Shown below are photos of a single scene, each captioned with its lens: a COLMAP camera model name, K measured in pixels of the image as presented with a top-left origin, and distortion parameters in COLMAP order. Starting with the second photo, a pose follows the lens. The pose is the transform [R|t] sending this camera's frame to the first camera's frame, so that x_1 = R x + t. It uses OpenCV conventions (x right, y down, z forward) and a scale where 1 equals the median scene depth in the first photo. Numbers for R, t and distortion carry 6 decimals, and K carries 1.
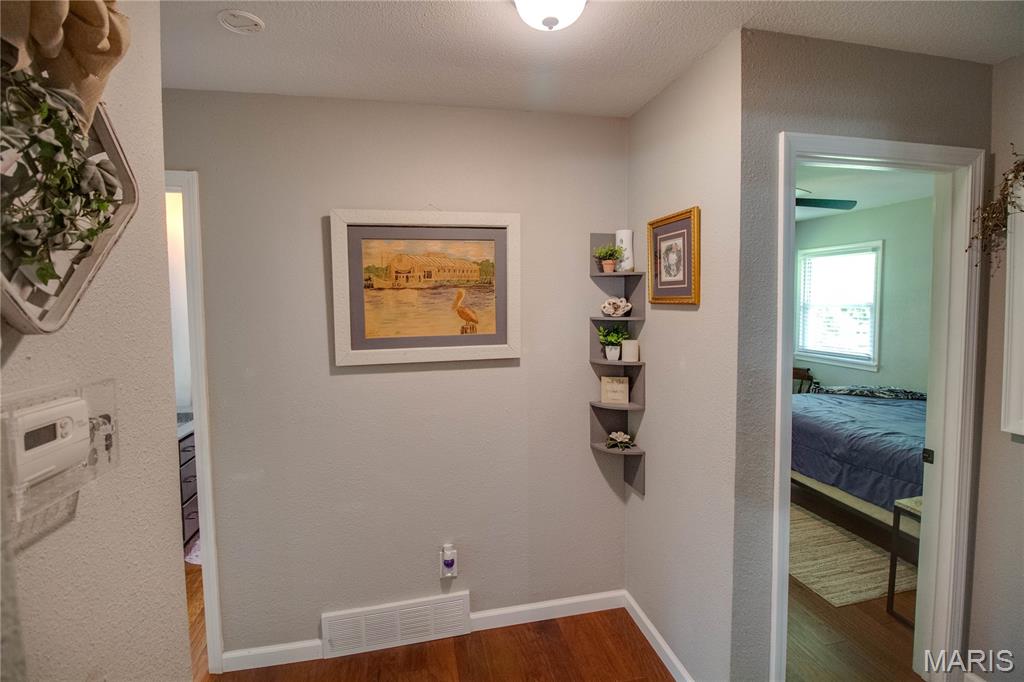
lens RADIAL K [[488.2, 0, 515.9], [0, 488.2, 338.5], [0, 0, 1]] dist [-0.005261, -0.000828]
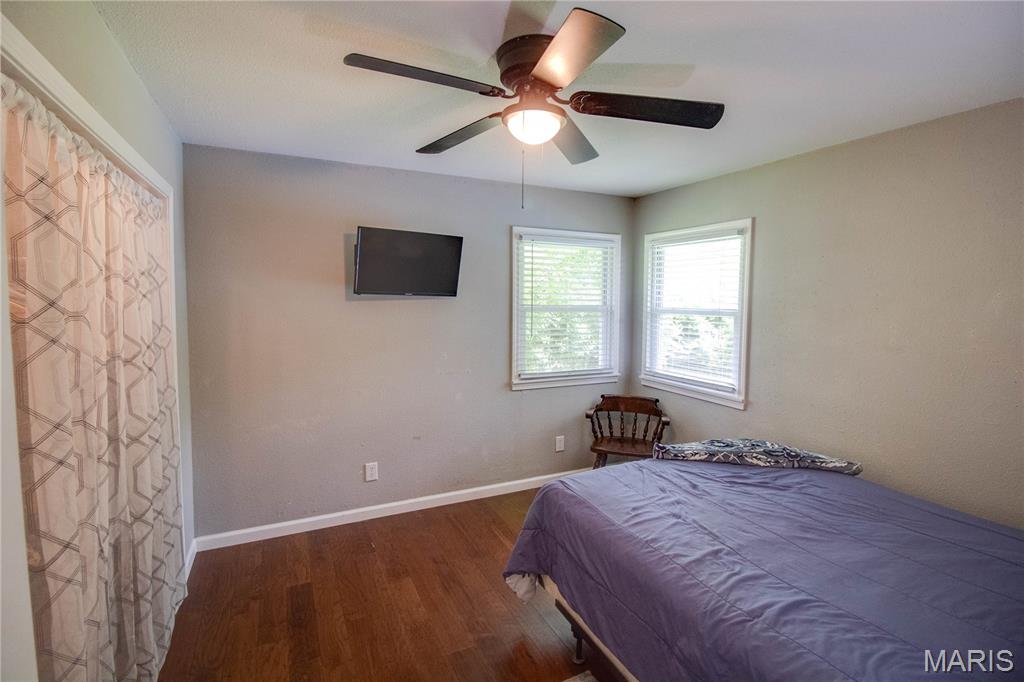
lens RADIAL K [[488.2, 0, 514.4], [0, 488.2, 336.8], [0, 0, 1]] dist [-0.005261, -0.000828]
pose [[0.974479, 0.004732, 0.224430, 0.319342], [-0.003822, 0.999983, -0.004490, -0.036197], [-0.224448, 0.003517, 0.974480, 0.471703]]
